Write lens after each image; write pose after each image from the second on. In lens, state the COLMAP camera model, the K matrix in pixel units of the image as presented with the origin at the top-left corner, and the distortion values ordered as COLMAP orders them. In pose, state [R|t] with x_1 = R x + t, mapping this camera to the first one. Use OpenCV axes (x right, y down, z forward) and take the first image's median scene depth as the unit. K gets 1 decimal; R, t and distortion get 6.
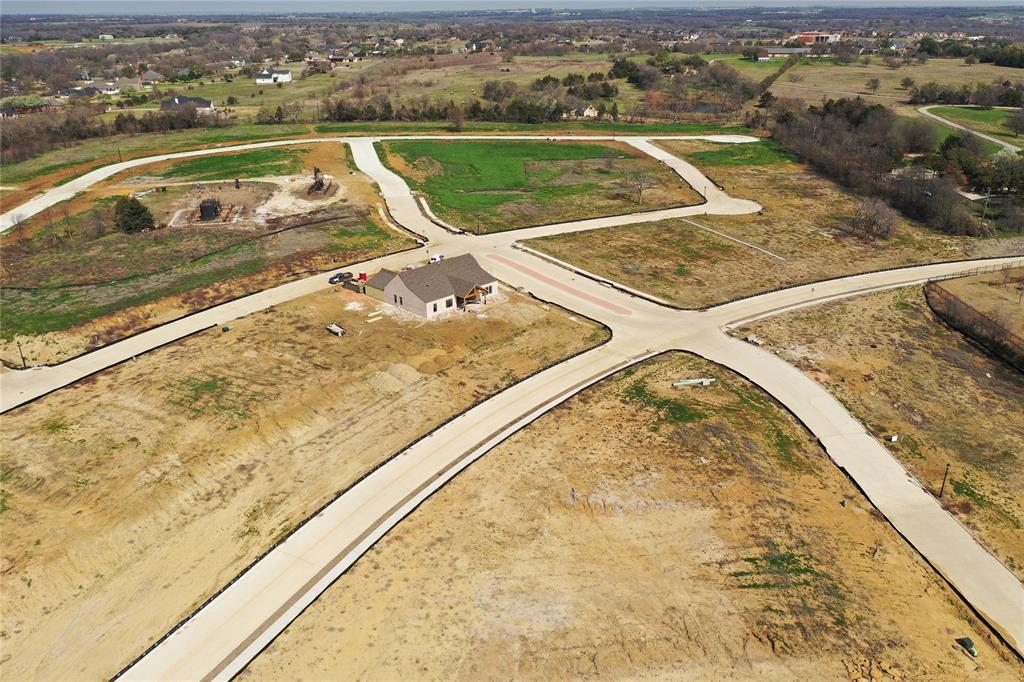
lens RADIAL K [[806.6, 0, 518.8], [0, 806.6, 338.7], [0, 0, 1]] dist [-0.004844, 0.007927]
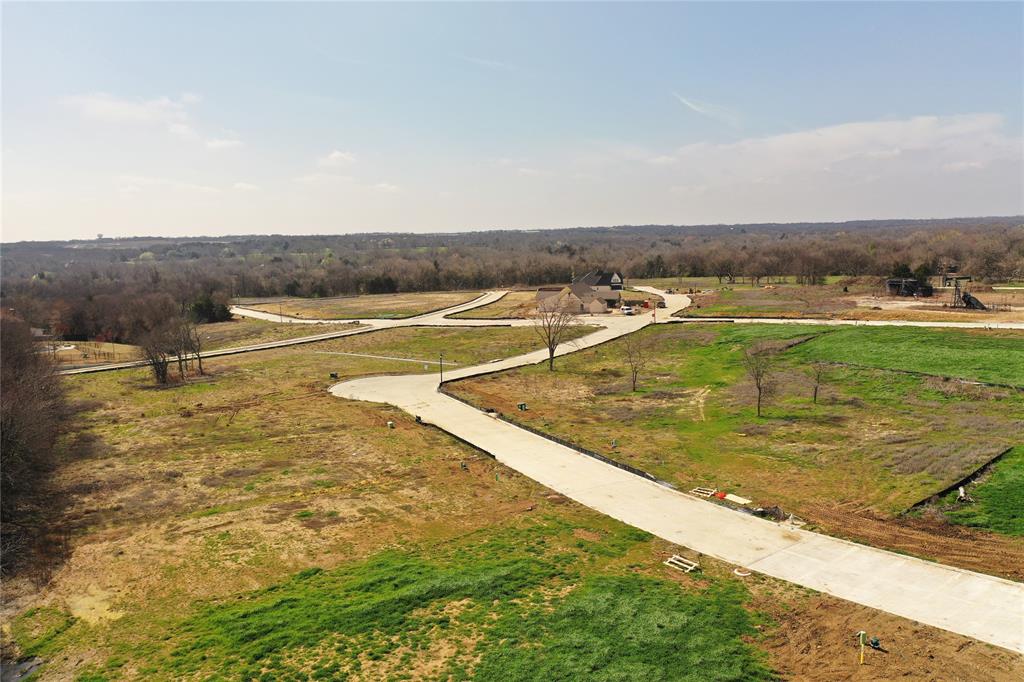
lens RADIAL K [[806.6, 0, 511.3], [0, 806.6, 345.6], [0, 0, 1]] dist [-0.004844, 0.007927]
pose [[-0.904750, 0.083254, -0.417728, 0.552511], [-0.137304, 0.871357, 0.471047, -0.600473], [0.403207, 0.483536, -0.776929, 1.938146]]
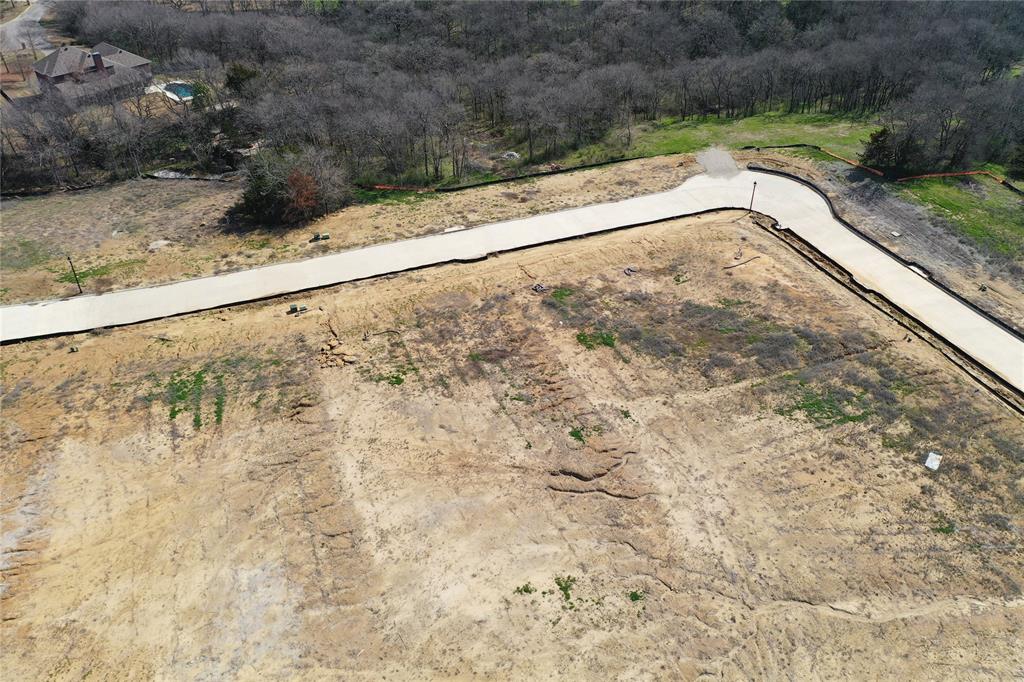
lens RADIAL K [[806.6, 0, 512.6], [0, 806.6, 343.2], [0, 0, 1]] dist [-0.004844, 0.007927]
pose [[-0.218623, -0.568666, 0.792983, -0.229136], [0.382774, 0.697534, 0.605748, -0.086993], [-0.897601, 0.435964, 0.065173, 0.299608]]
